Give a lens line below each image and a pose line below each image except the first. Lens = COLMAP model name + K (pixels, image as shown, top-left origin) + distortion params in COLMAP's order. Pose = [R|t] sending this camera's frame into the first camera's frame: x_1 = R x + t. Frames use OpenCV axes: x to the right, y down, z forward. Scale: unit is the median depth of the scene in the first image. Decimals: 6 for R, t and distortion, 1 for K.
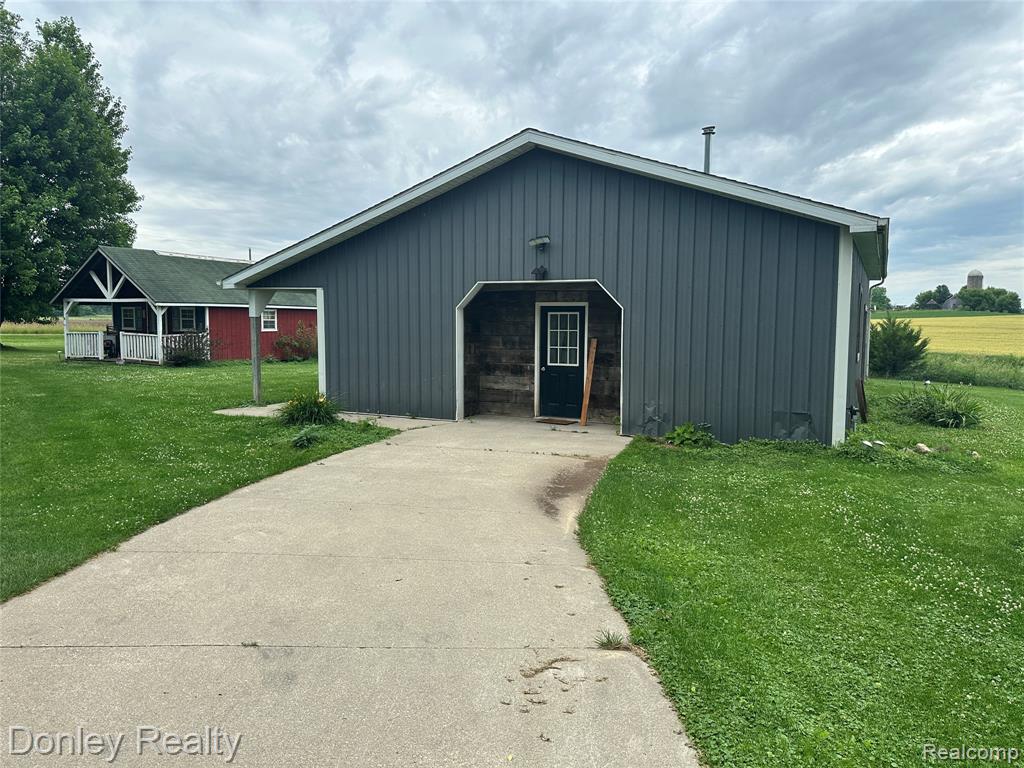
lens RADIAL K [[714.3, 0, 512.0], [0, 714.3, 384.0], [0, 0, 1]] dist [0.044681, -0.069567]
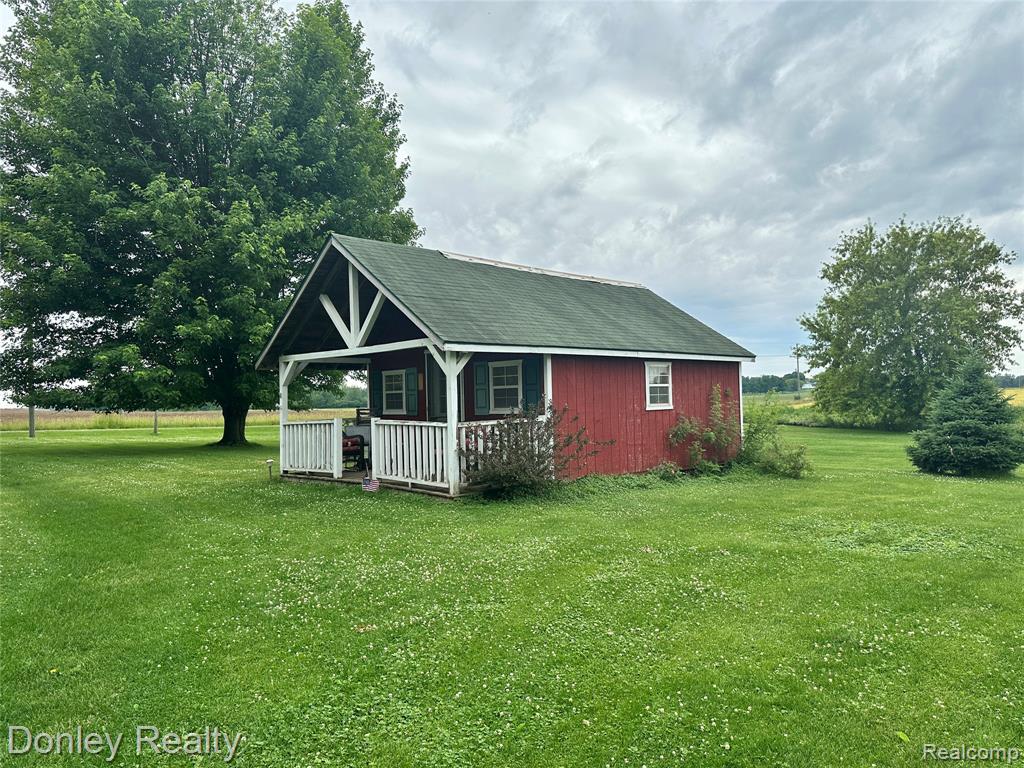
lens RADIAL K [[714.3, 0, 512.0], [0, 714.3, 384.0], [0, 0, 1]] dist [0.044681, -0.069567]
pose [[0.938473, -0.040590, -0.342958, -0.304485], [0.001394, 0.993506, -0.113770, -0.042169], [0.345349, 0.106292, 0.932435, 0.604079]]
